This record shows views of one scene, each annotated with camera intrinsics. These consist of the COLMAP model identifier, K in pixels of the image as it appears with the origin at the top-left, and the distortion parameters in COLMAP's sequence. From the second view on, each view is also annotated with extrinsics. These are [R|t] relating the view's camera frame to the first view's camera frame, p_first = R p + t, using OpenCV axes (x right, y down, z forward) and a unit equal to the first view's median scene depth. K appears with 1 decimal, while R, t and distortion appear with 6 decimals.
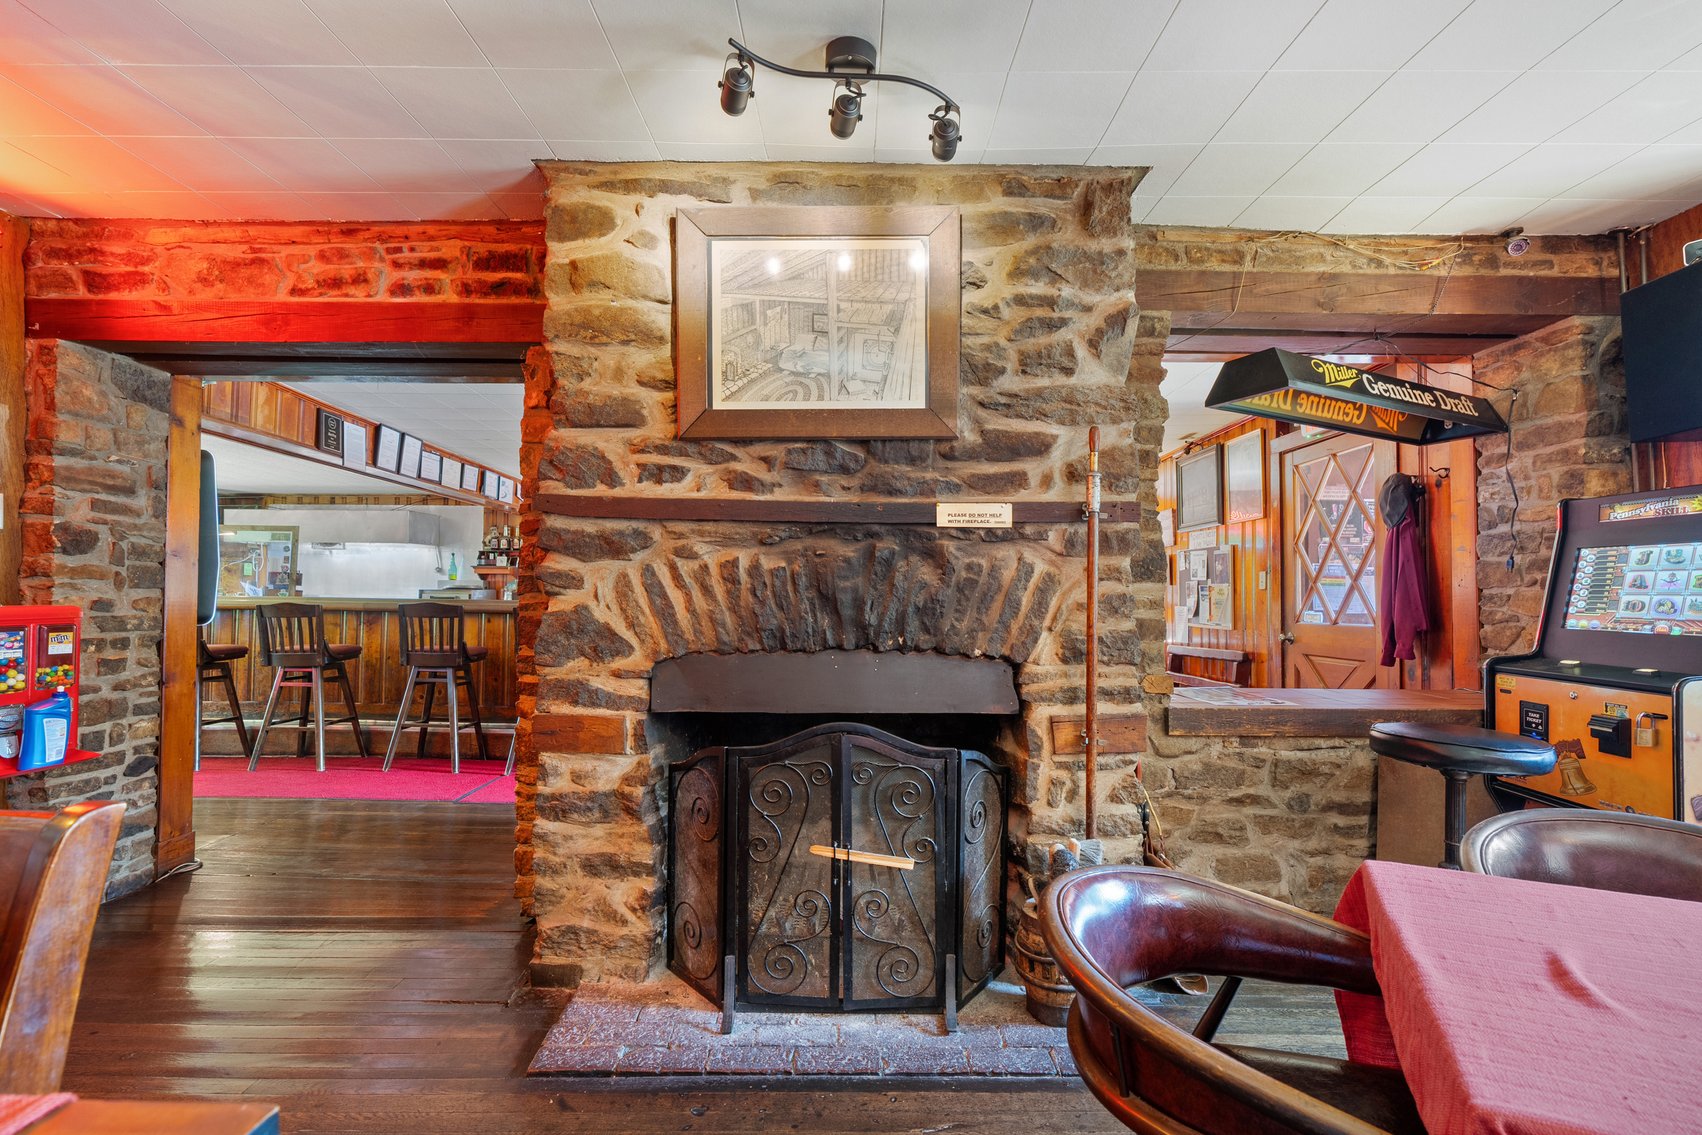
lens RADIAL K [[782.1, 0, 844.2], [0, 782.1, 580.1], [0, 0, 1]] dist [0.001324, 0.000552]
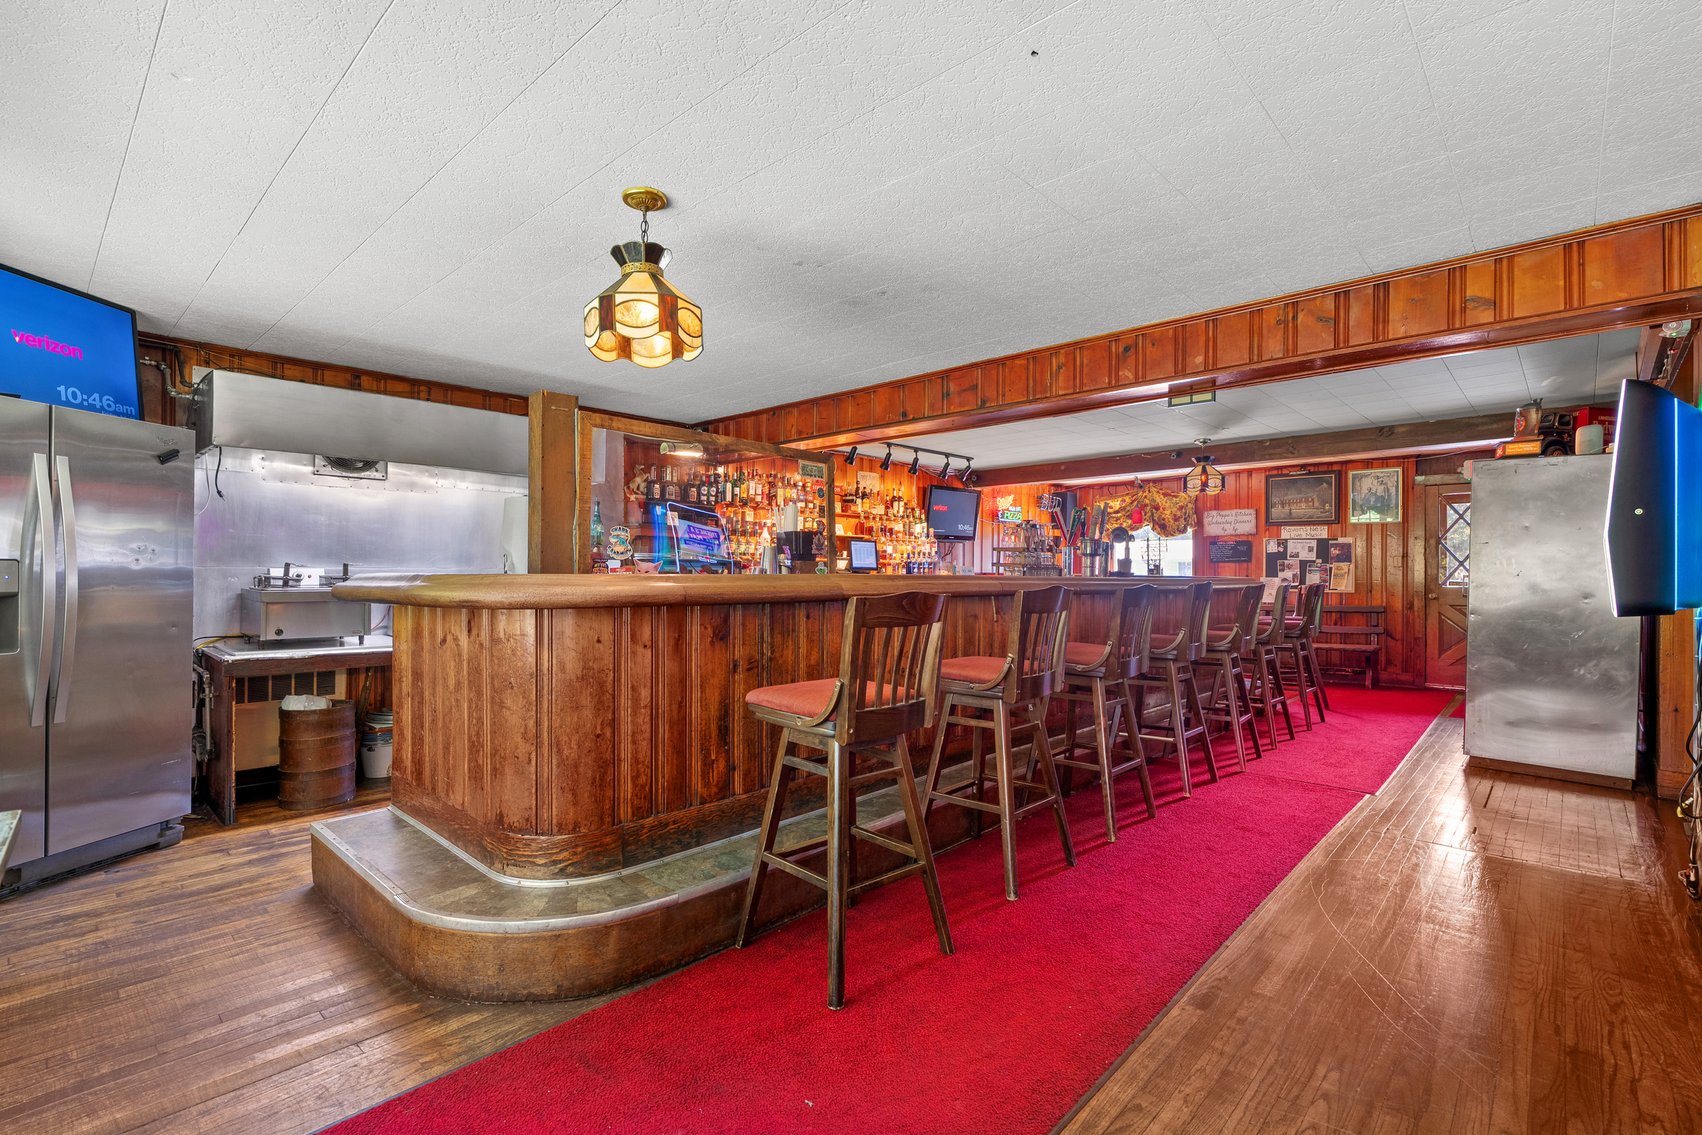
lens RADIAL K [[782.1, 0, 856.4], [0, 782.1, 579.8], [0, 0, 1]] dist [0.001324, 0.000552]
pose [[0.677639, -0.011663, 0.735302, -2.624347], [-0.018313, 0.999297, 0.032727, 0.012839], [-0.735166, -0.035643, 0.676949, 1.337767]]
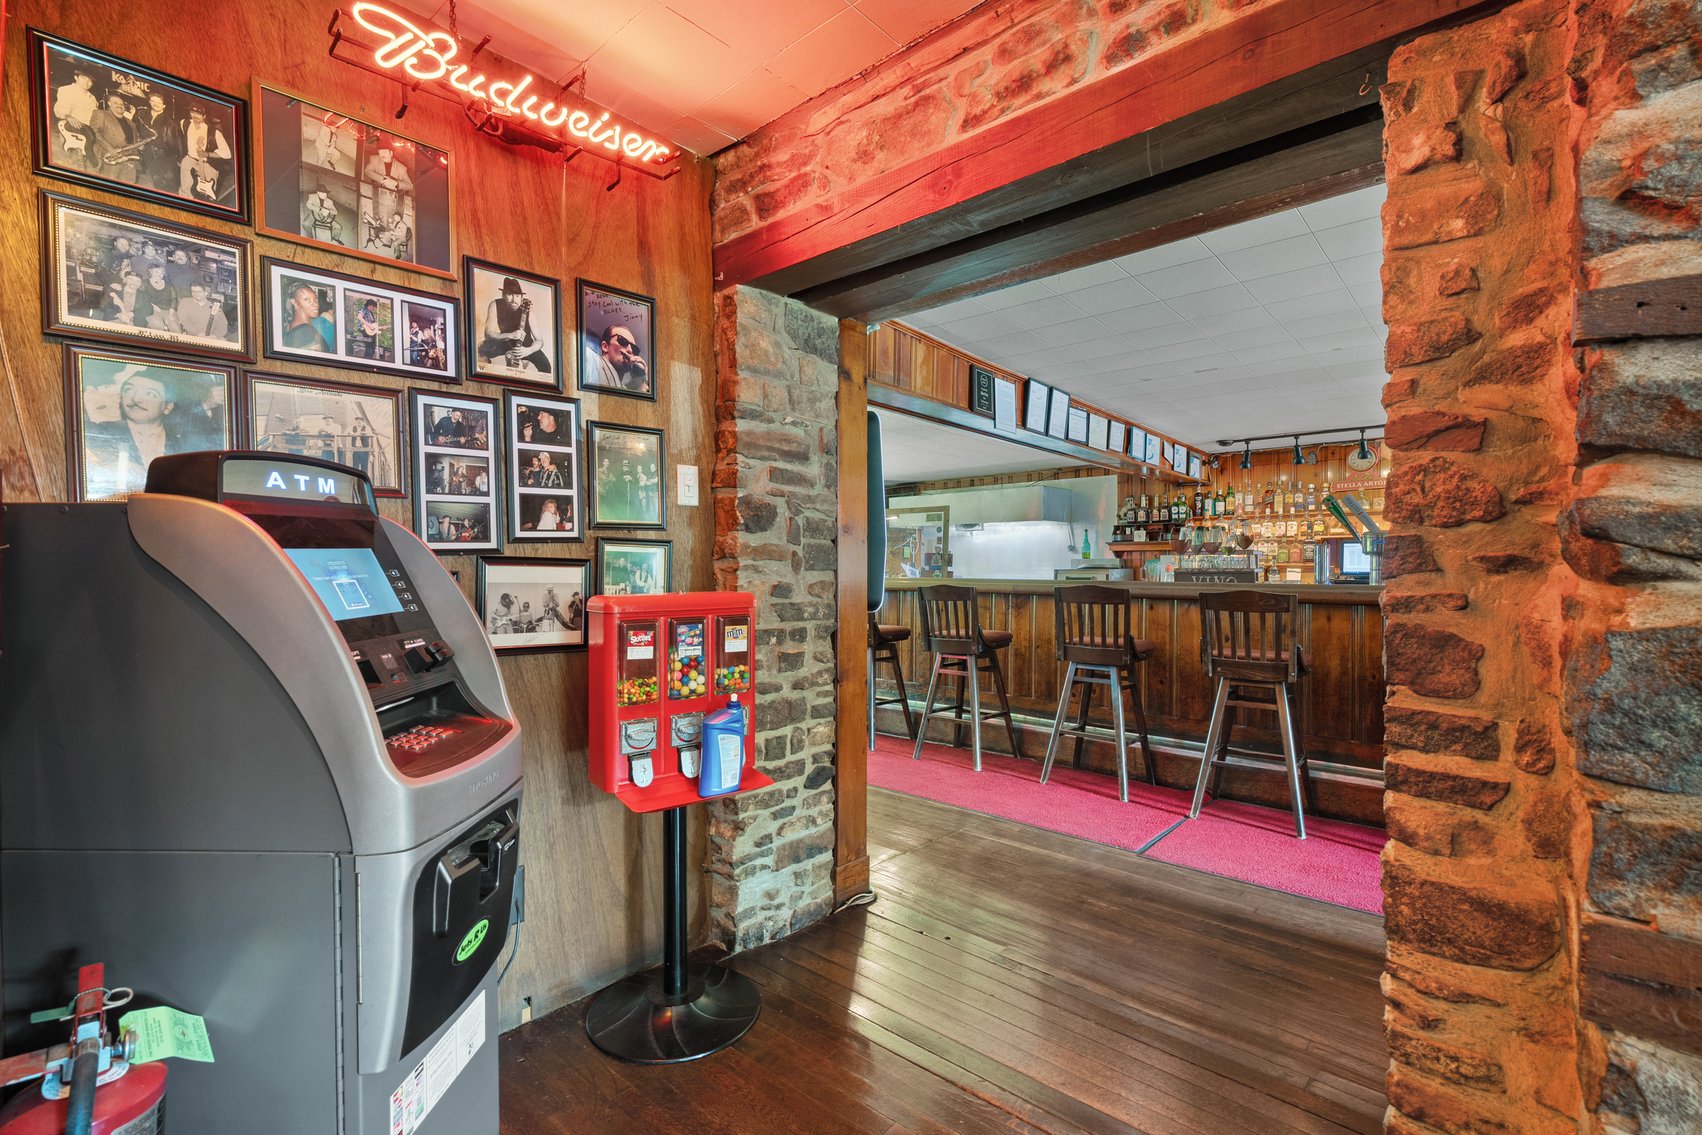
lens RADIAL K [[782.1, 0, 856.9], [0, 782.1, 568.6], [0, 0, 1]] dist [0.001324, 0.000552]
pose [[0.757216, -0.009662, -0.653093, -0.343320], [0.017643, 0.999828, 0.005664, 0.004915], [0.652926, -0.015811, 0.757257, 0.429832]]
